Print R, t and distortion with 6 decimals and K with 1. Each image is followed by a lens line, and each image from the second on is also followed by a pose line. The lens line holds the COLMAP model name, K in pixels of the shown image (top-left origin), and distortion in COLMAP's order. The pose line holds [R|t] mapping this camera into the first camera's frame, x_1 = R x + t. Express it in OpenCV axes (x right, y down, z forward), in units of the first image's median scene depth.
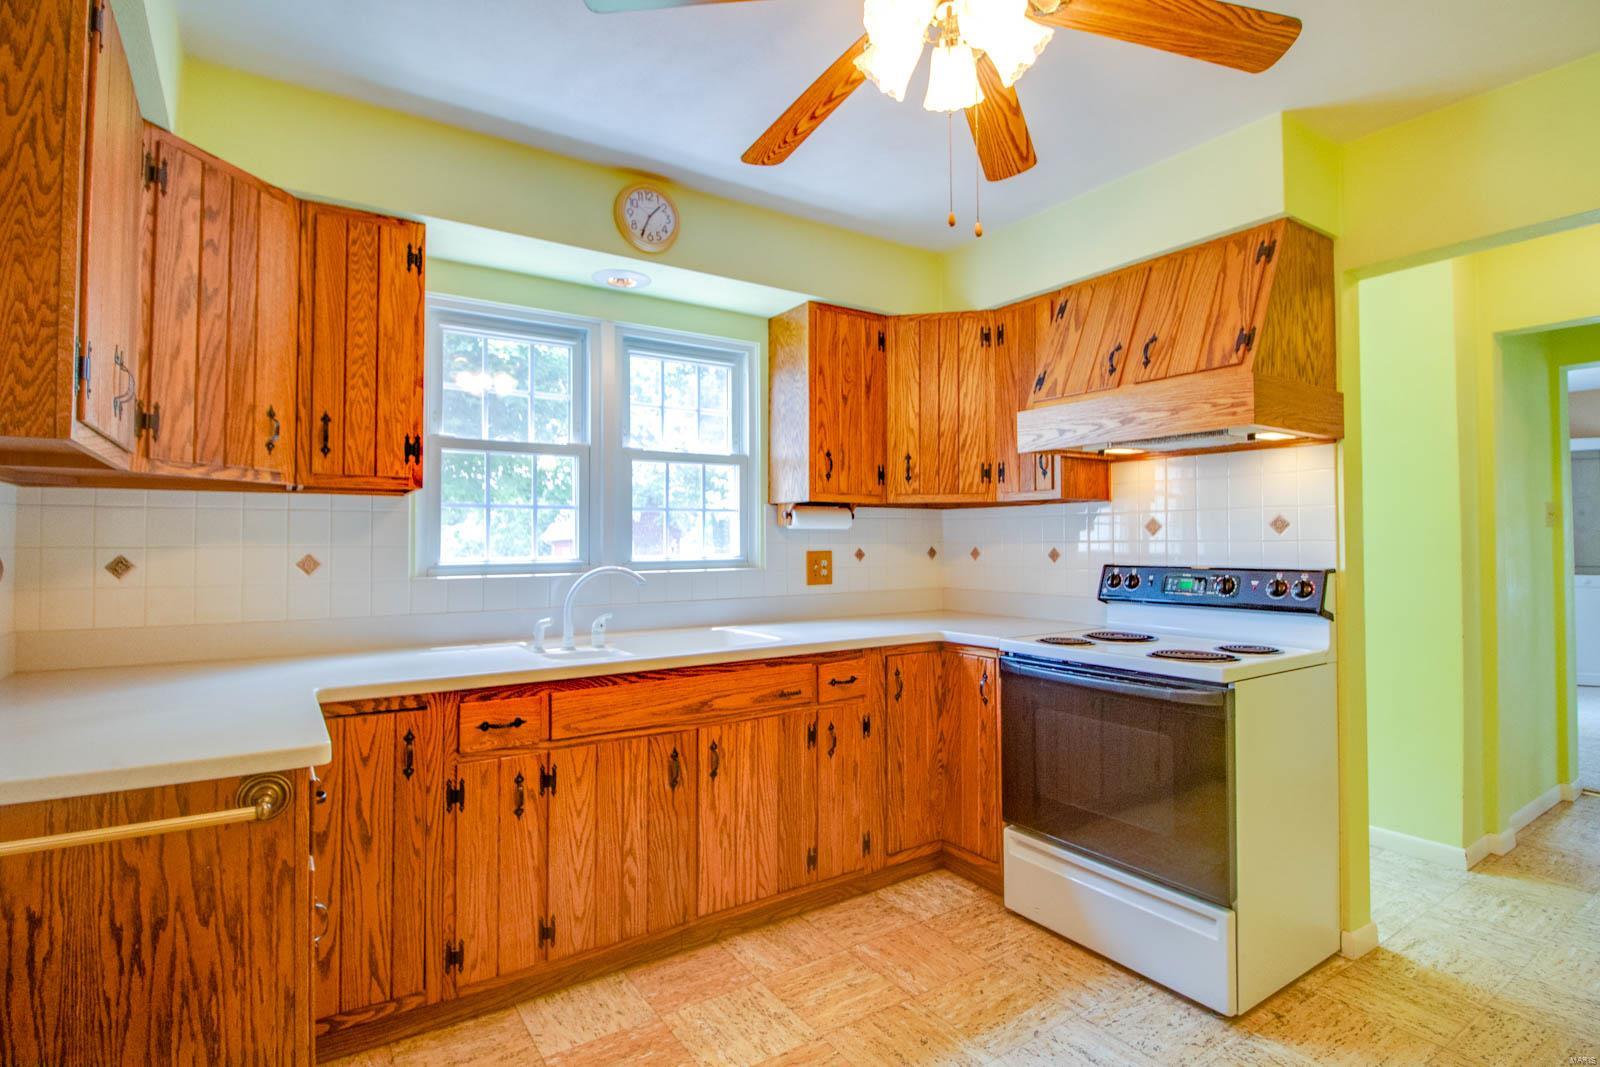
lens RADIAL K [[768.8, 0, 808.3], [0, 768.8, 519.7], [0, 0, 1]] dist [-0.014795, -0.000637]
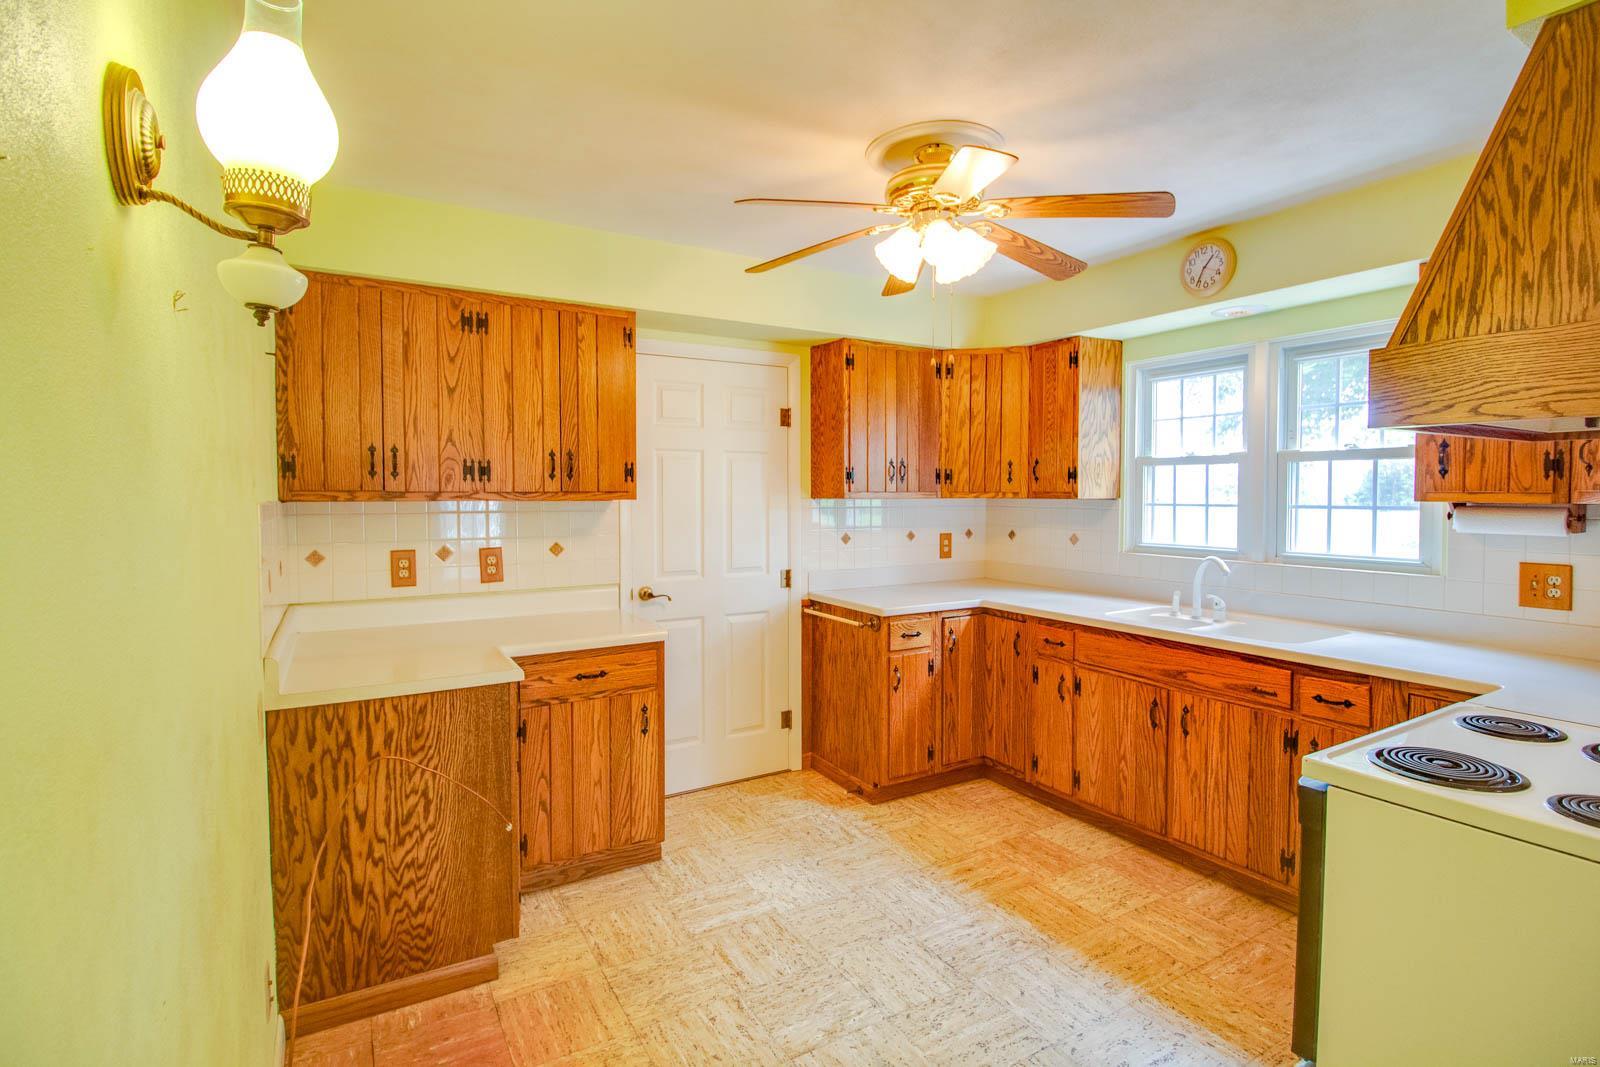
lens RADIAL K [[768.8, 0, 808.3], [0, 768.8, 519.7], [0, 0, 1]] dist [-0.014795, -0.000637]
pose [[-0.037919, 0.042592, -0.998373, 1.167929], [0.029120, 0.998714, 0.041501, -0.079998], [0.998856, -0.027499, -0.039110, 0.480494]]
